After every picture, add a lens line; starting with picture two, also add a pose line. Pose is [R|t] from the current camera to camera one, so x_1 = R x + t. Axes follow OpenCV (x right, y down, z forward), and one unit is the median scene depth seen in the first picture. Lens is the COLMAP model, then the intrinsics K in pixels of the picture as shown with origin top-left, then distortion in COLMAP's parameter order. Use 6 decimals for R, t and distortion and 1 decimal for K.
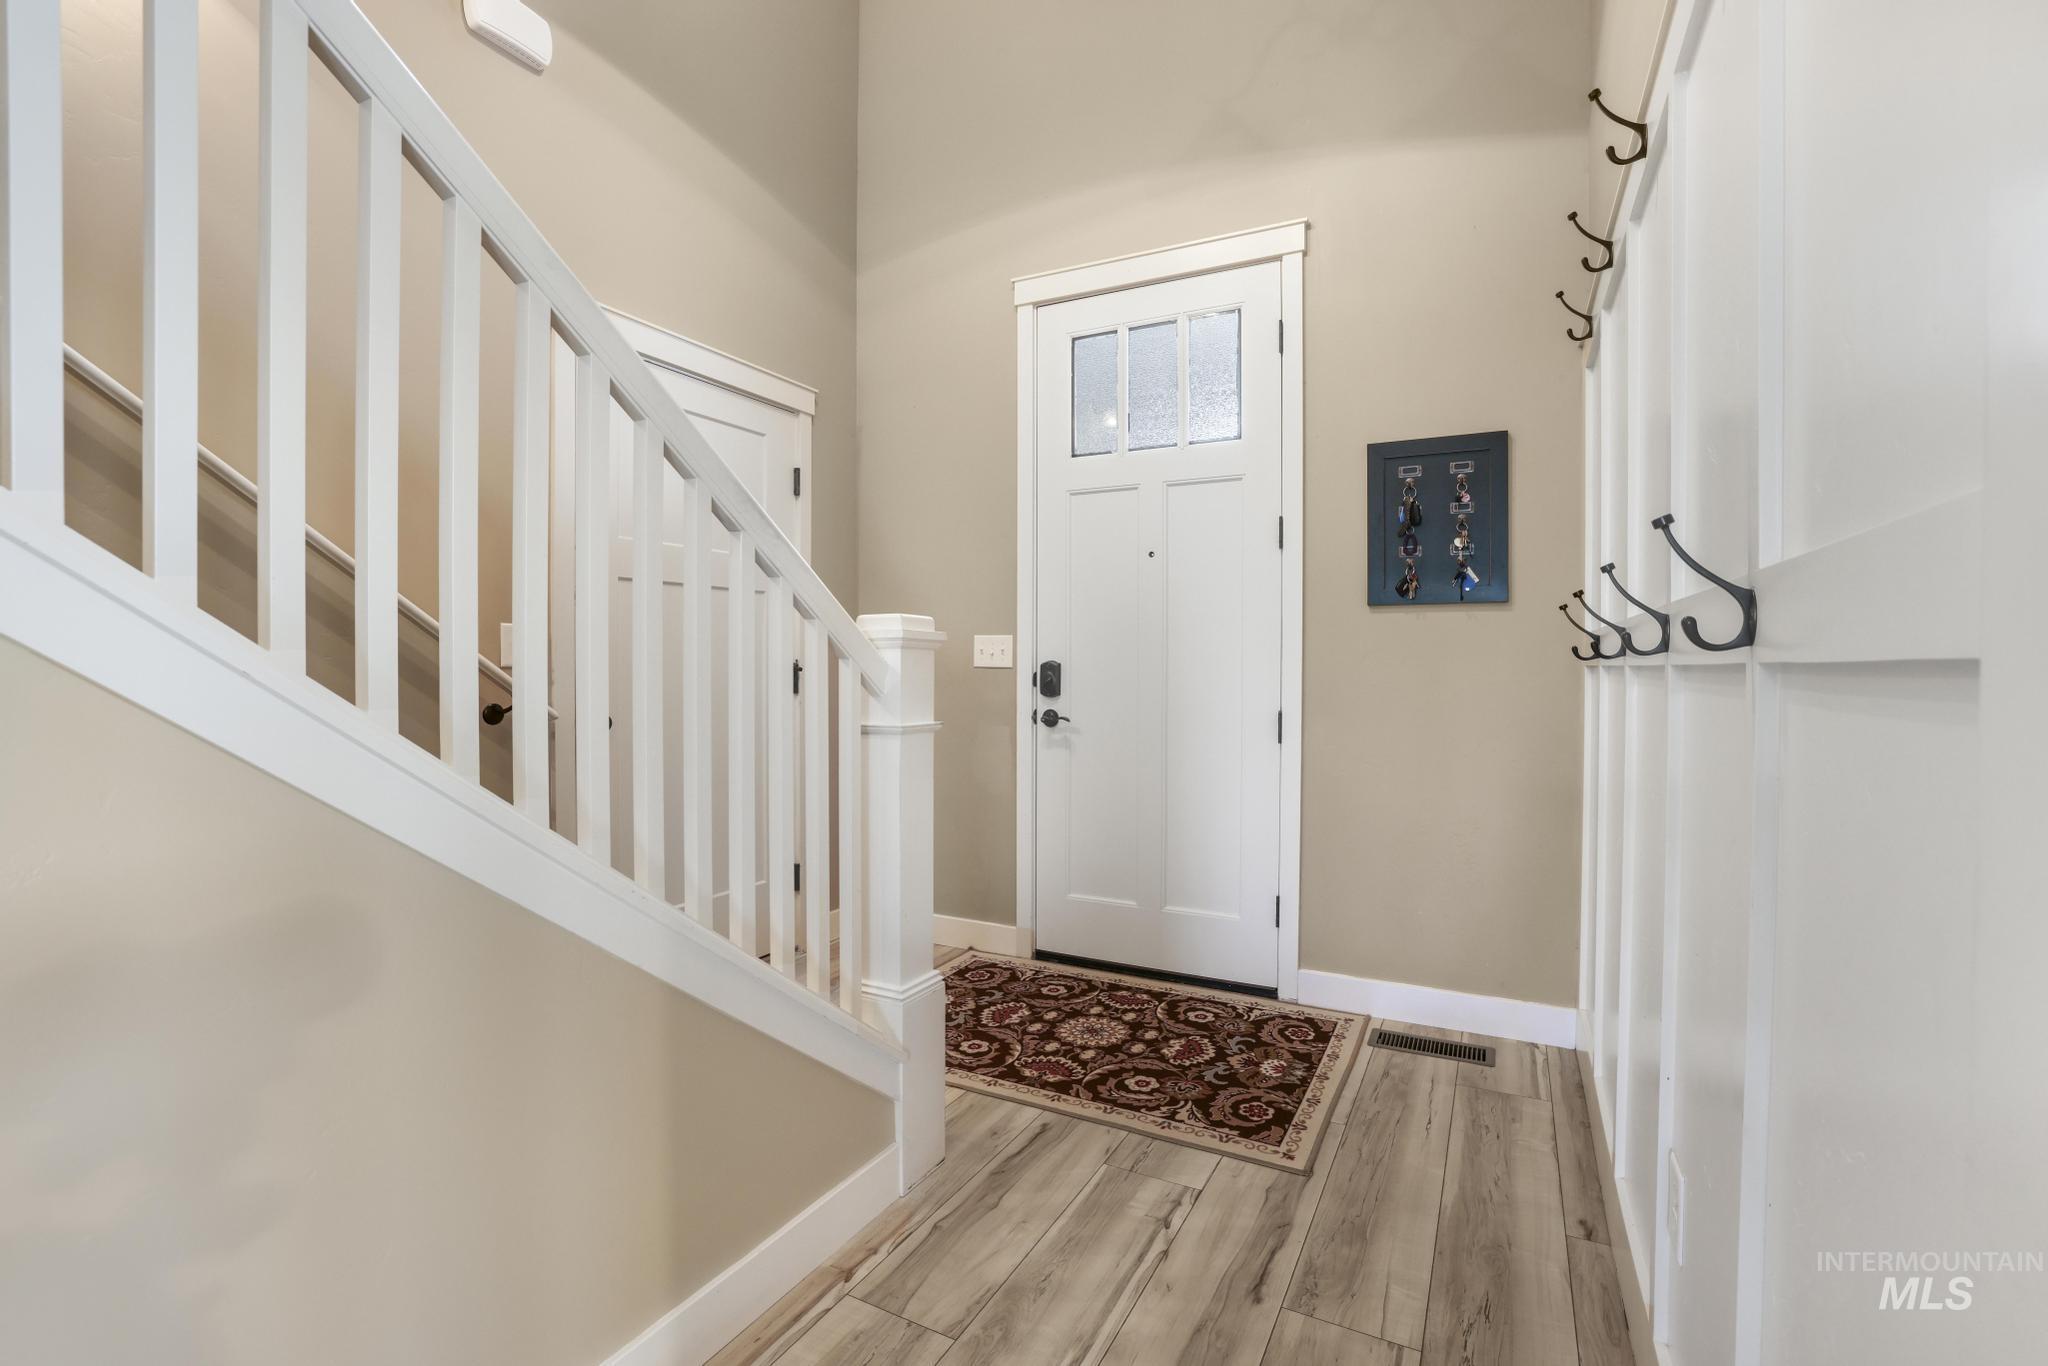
lens RADIAL K [[881.9, 0, 1024.3], [0, 881.9, 679.0], [0, 0, 1]] dist [-0.046230, 0.015490]
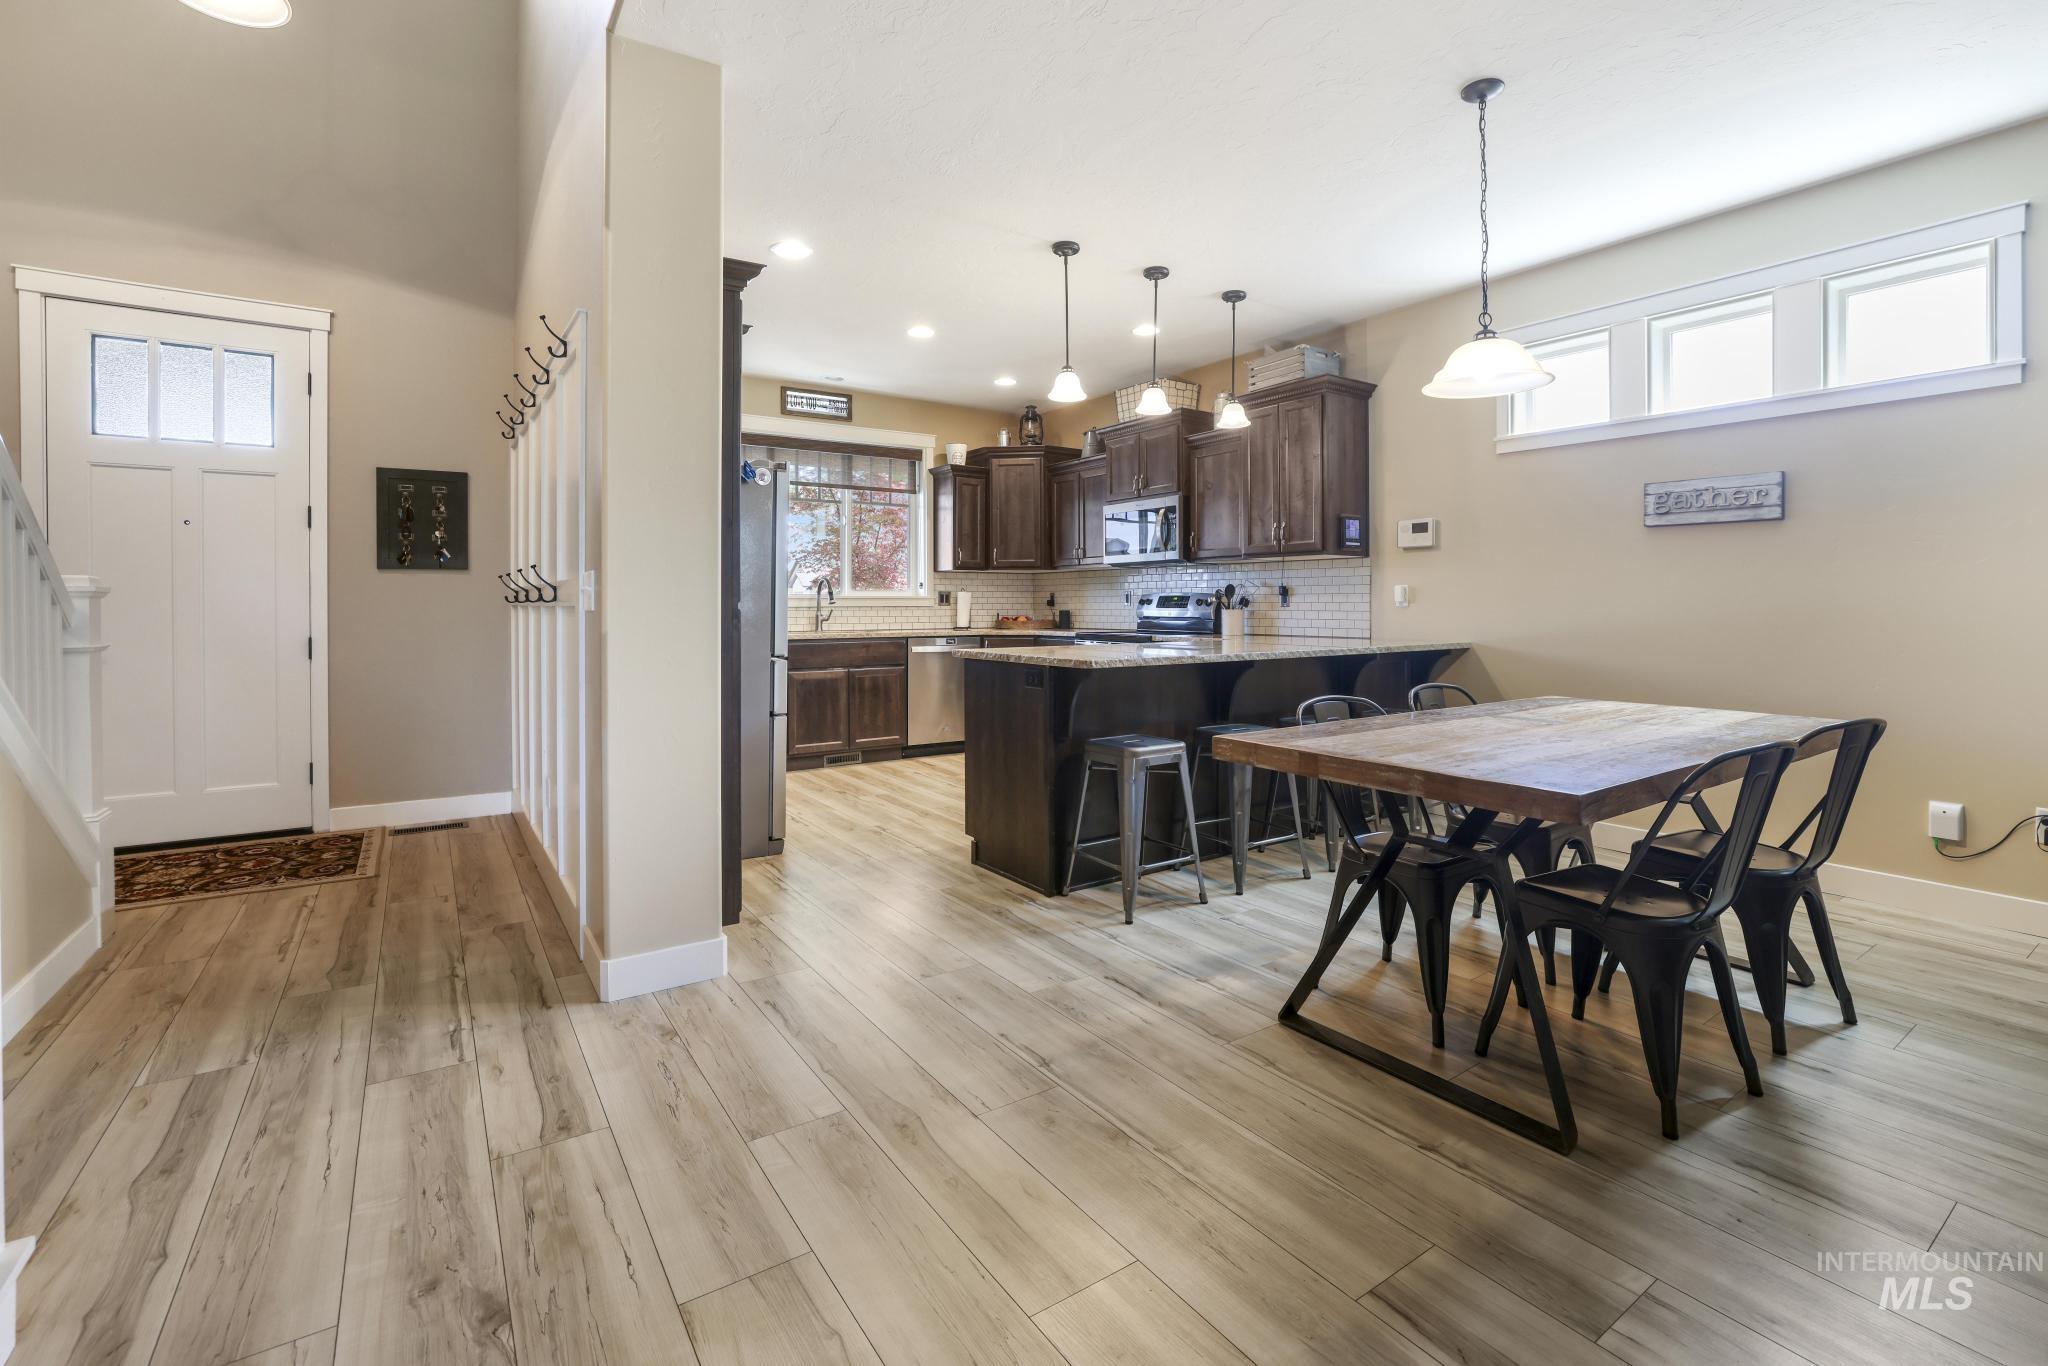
lens RADIAL K [[969.8, 0, 1075.4], [0, 969.8, 603.8], [0, 0, 1]] dist [-0.046634, 0.021982]
pose [[0.448025, -0.005271, 0.894005, -0.595763], [0.015842, 0.999872, -0.002044, 0.003879], [-0.893881, 0.015078, 0.448052, -0.923556]]
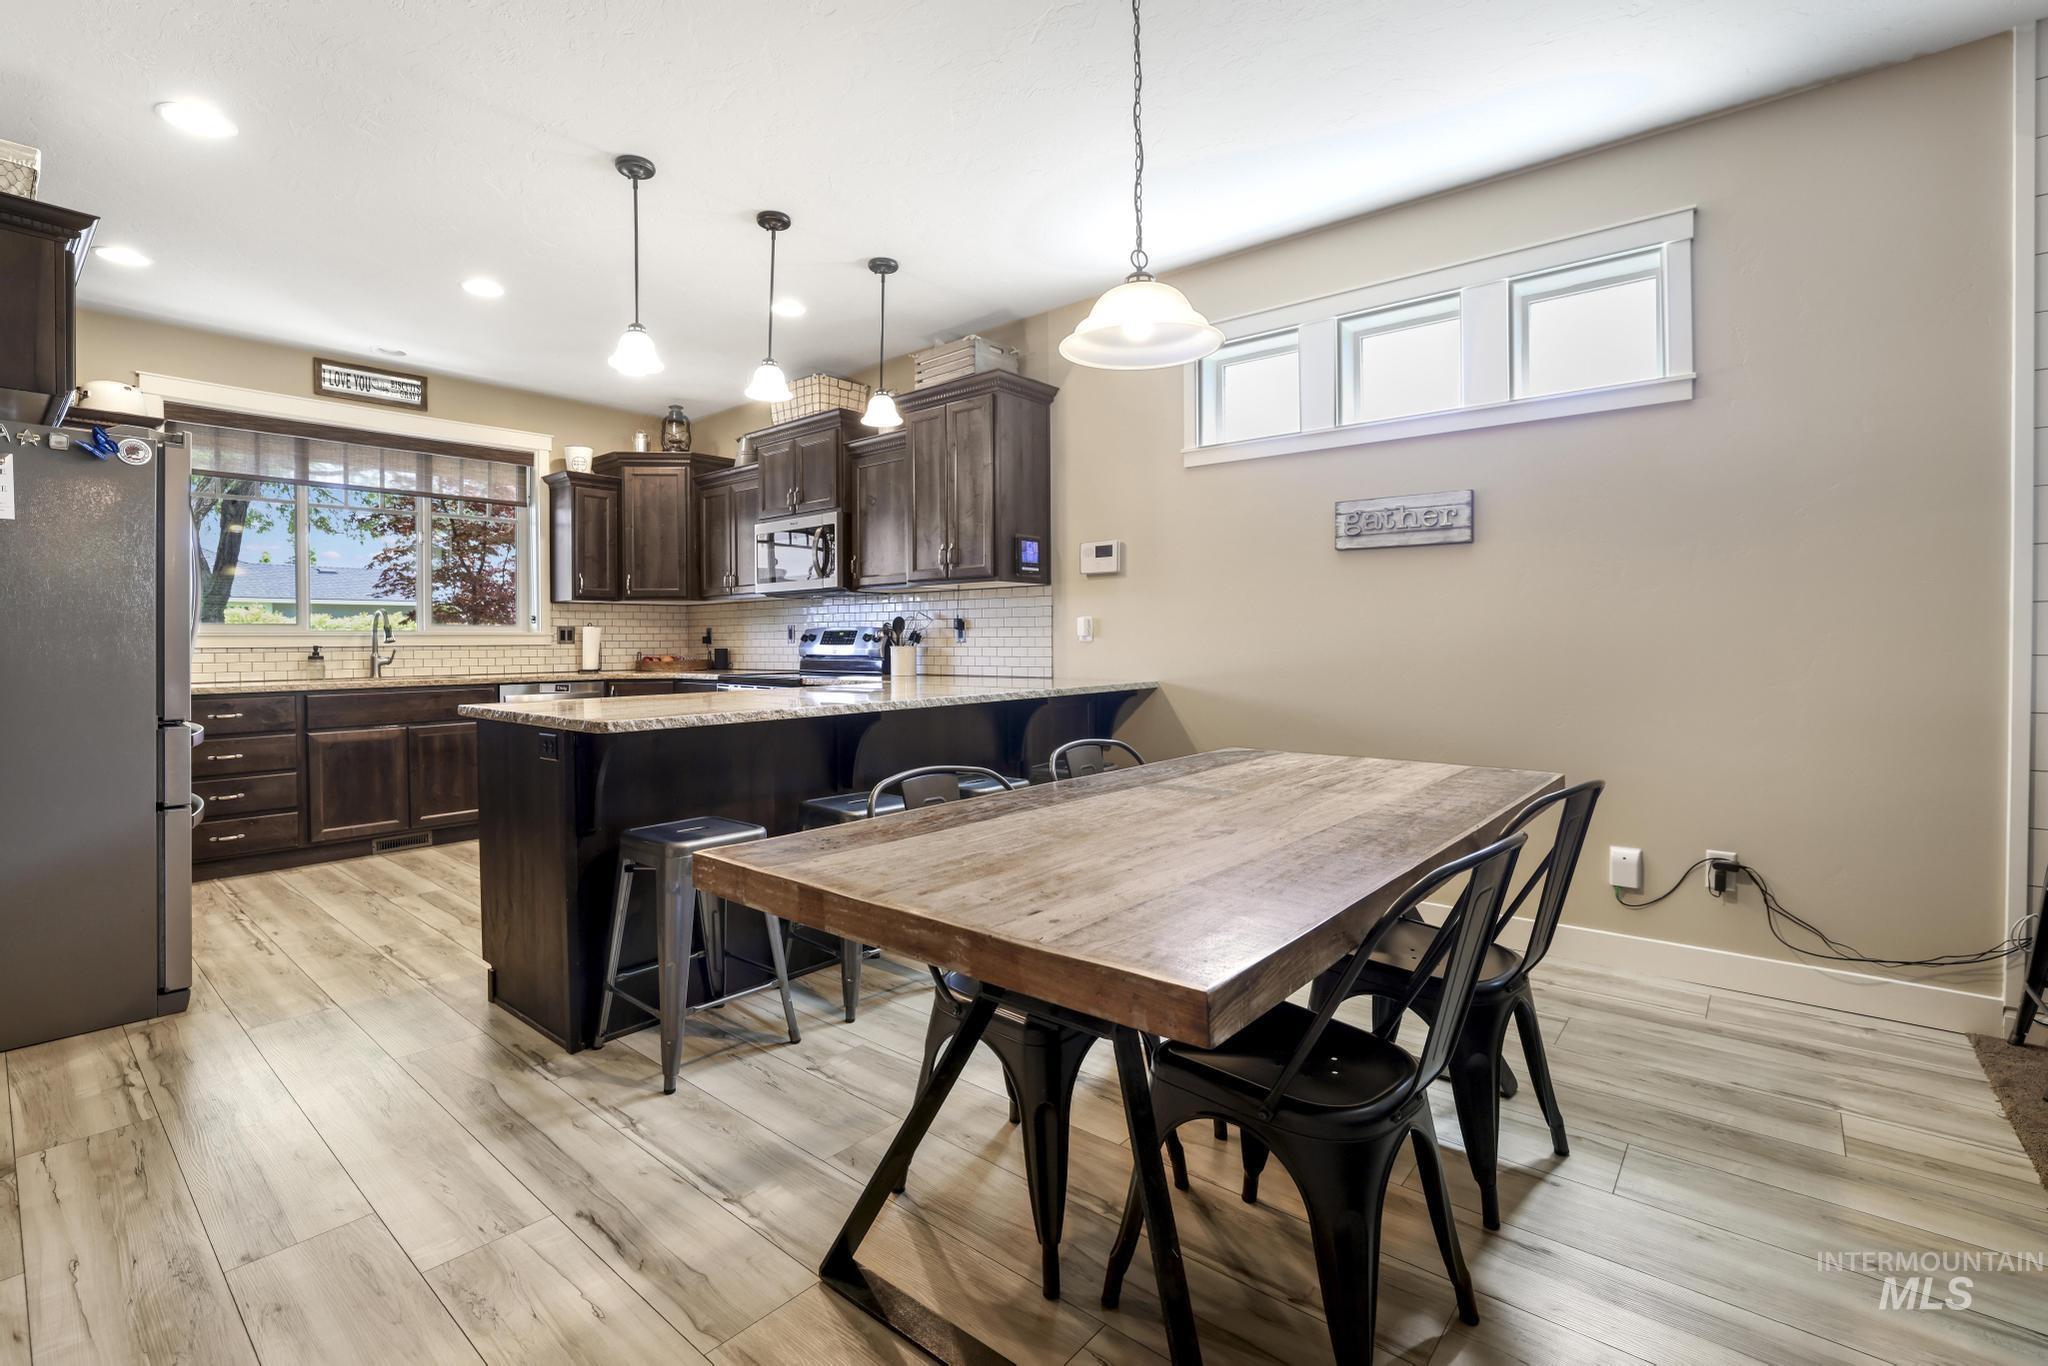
lens RADIAL K [[963.9, 0, 1073.0], [0, 963.9, 649.5], [0, 0, 1]] dist [-0.053228, 0.019900]
pose [[0.198152, -0.015497, 0.980049, -0.203005], [0.021376, 0.999706, 0.011486, 0.010822], [-0.979938, 0.018673, 0.198425, -0.959609]]
